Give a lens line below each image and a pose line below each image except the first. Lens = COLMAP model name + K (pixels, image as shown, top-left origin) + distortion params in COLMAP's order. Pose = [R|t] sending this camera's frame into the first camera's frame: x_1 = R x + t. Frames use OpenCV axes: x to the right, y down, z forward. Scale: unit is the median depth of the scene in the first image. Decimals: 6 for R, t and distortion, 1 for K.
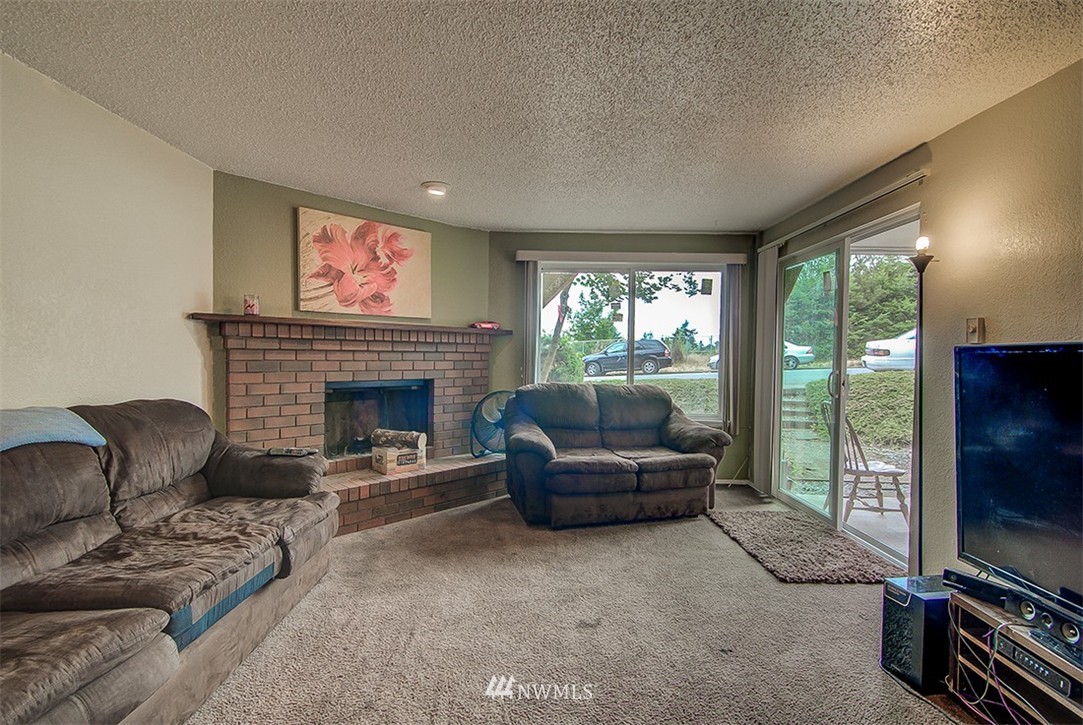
lens RADIAL K [[511.4, 0, 535.4], [0, 511.4, 365.9], [0, 0, 1]] dist [0.012510, -0.008397]
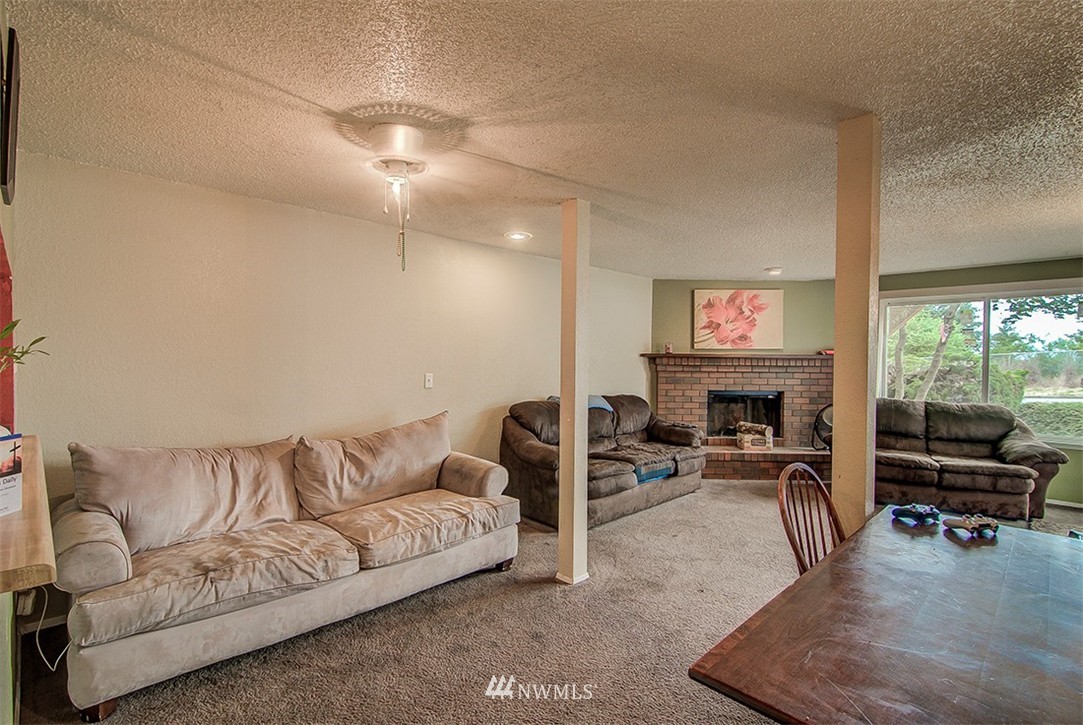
lens RADIAL K [[511.4, 0, 532.4], [0, 511.4, 365.7], [0, 0, 1]] dist [0.012510, -0.008397]
pose [[0.700264, 0.005332, -0.713864, 0.377050], [-0.017890, 0.999789, -0.010082, -0.021225], [0.713660, 0.019831, 0.700212, -0.579282]]
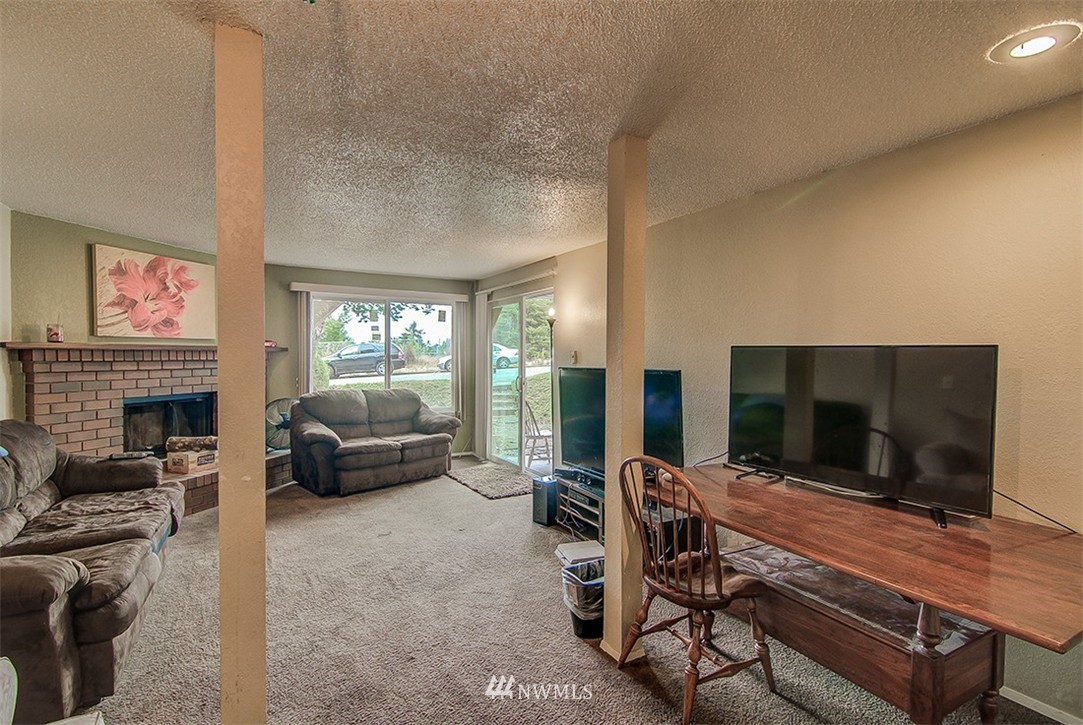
lens RADIAL K [[511.4, 0, 537.4], [0, 511.4, 366.3], [0, 0, 1]] dist [0.012510, -0.008397]
pose [[0.866706, -0.019782, 0.498426, -0.174577], [0.018469, 0.999801, 0.007566, -0.030360], [-0.498477, 0.002648, 0.866899, -0.427601]]
